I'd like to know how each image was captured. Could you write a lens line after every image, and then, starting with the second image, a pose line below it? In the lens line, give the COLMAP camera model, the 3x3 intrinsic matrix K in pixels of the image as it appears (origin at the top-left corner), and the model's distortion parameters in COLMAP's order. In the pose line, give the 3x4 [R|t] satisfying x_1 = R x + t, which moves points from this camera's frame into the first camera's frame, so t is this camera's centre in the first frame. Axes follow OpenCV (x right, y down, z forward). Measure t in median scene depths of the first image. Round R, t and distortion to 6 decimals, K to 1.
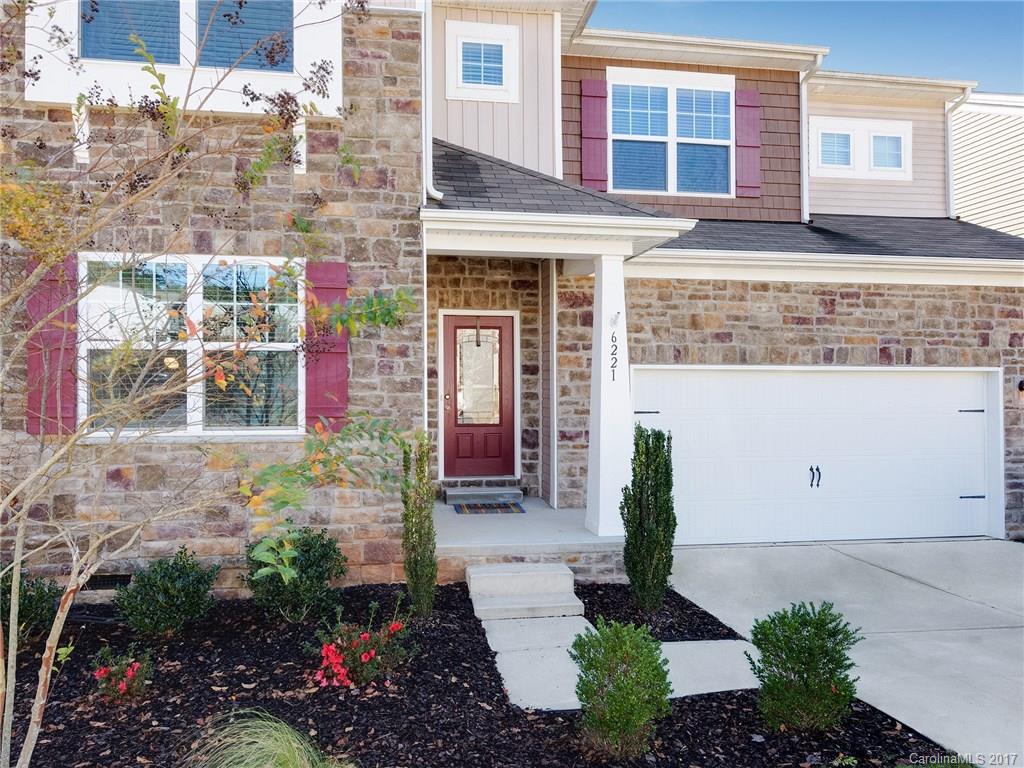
lens RADIAL K [[741.6, 0, 512.0], [0, 741.6, 384.0], [0, 0, 1]] dist [0.005588, -0.000481]
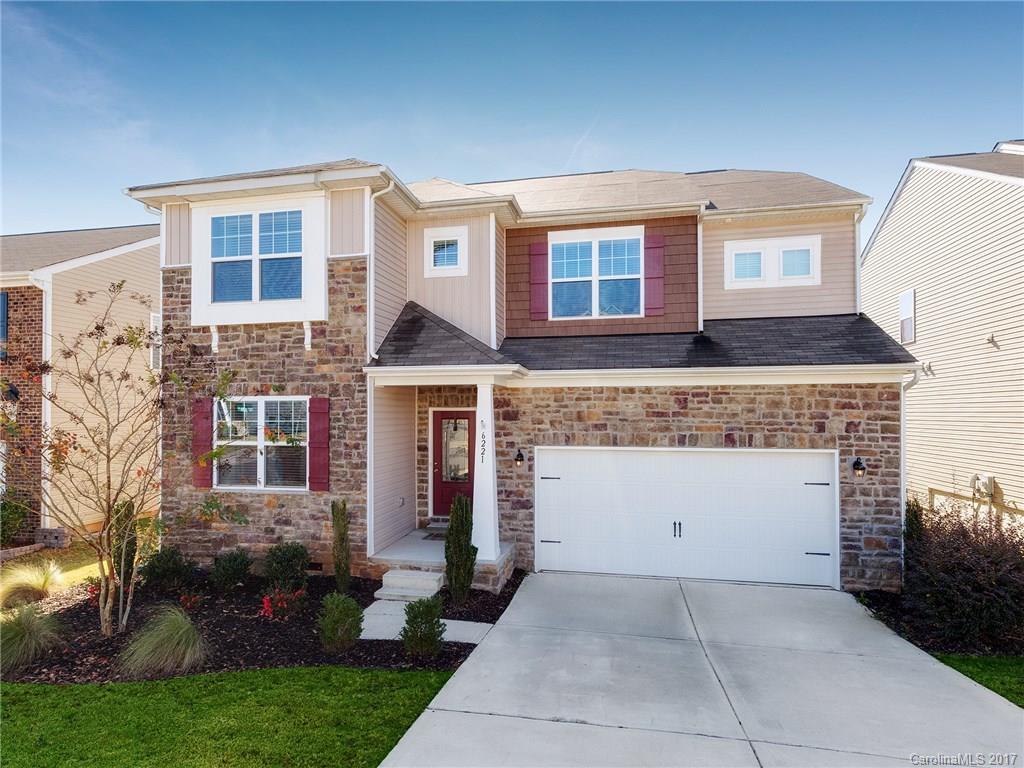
lens RADIAL K [[773.3, 0, 512.0], [0, 773.3, 384.0], [0, 0, 1]] dist [0.010563, 0.004177]
pose [[0.906604, -0.016802, -0.421647, 0.743261], [0.010865, 0.999805, -0.016478, -0.120551], [0.421842, 0.010358, 0.906610, -0.405990]]
